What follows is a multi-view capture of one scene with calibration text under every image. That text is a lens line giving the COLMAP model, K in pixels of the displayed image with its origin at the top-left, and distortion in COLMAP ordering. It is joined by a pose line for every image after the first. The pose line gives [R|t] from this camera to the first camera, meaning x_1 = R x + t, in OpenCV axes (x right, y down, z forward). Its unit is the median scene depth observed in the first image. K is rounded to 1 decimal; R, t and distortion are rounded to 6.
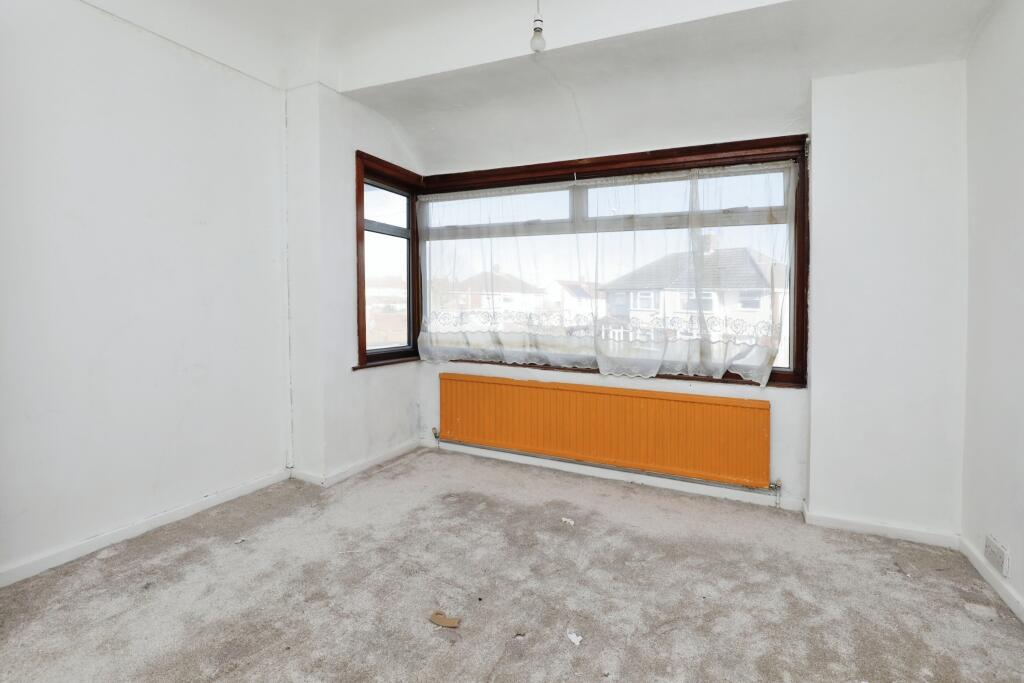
lens RADIAL K [[482.0, 0, 512.6], [0, 482.0, 303.5], [0, 0, 1]] dist [-0.026169, 0.000530]
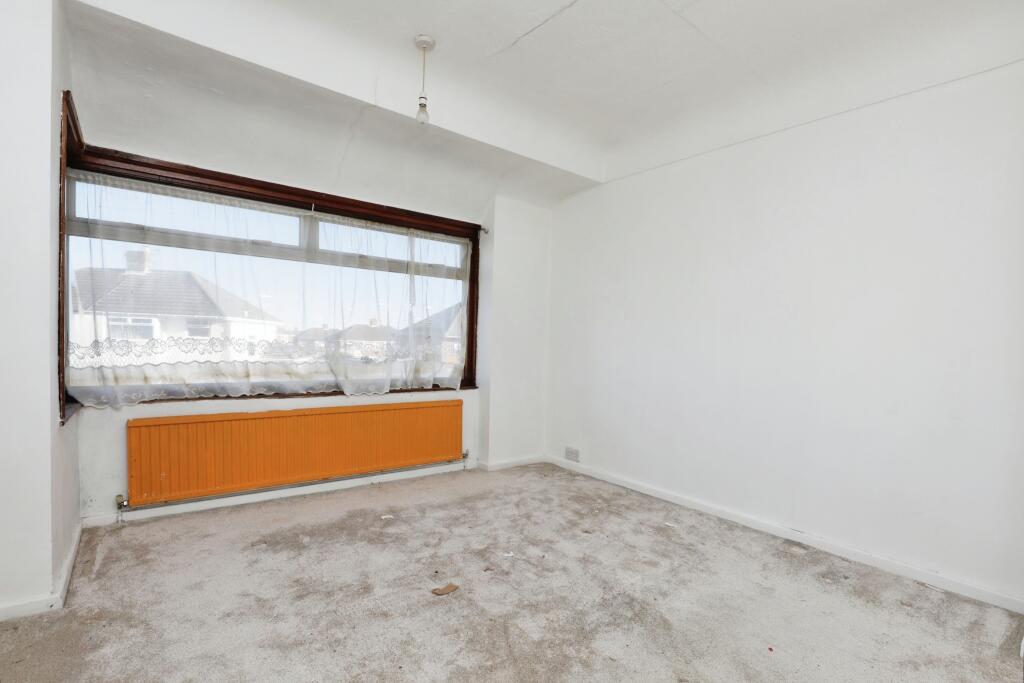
lens RADIAL K [[479.6, 0, 512.0], [0, 479.6, 341.5], [0, 0, 1]] dist [-0.035949, 0.001412]
pose [[0.447062, -0.000716, 0.894503, -0.649561], [-0.016907, 0.999814, 0.009250, 0.006845], [-0.894343, -0.019258, 0.446967, 0.176387]]
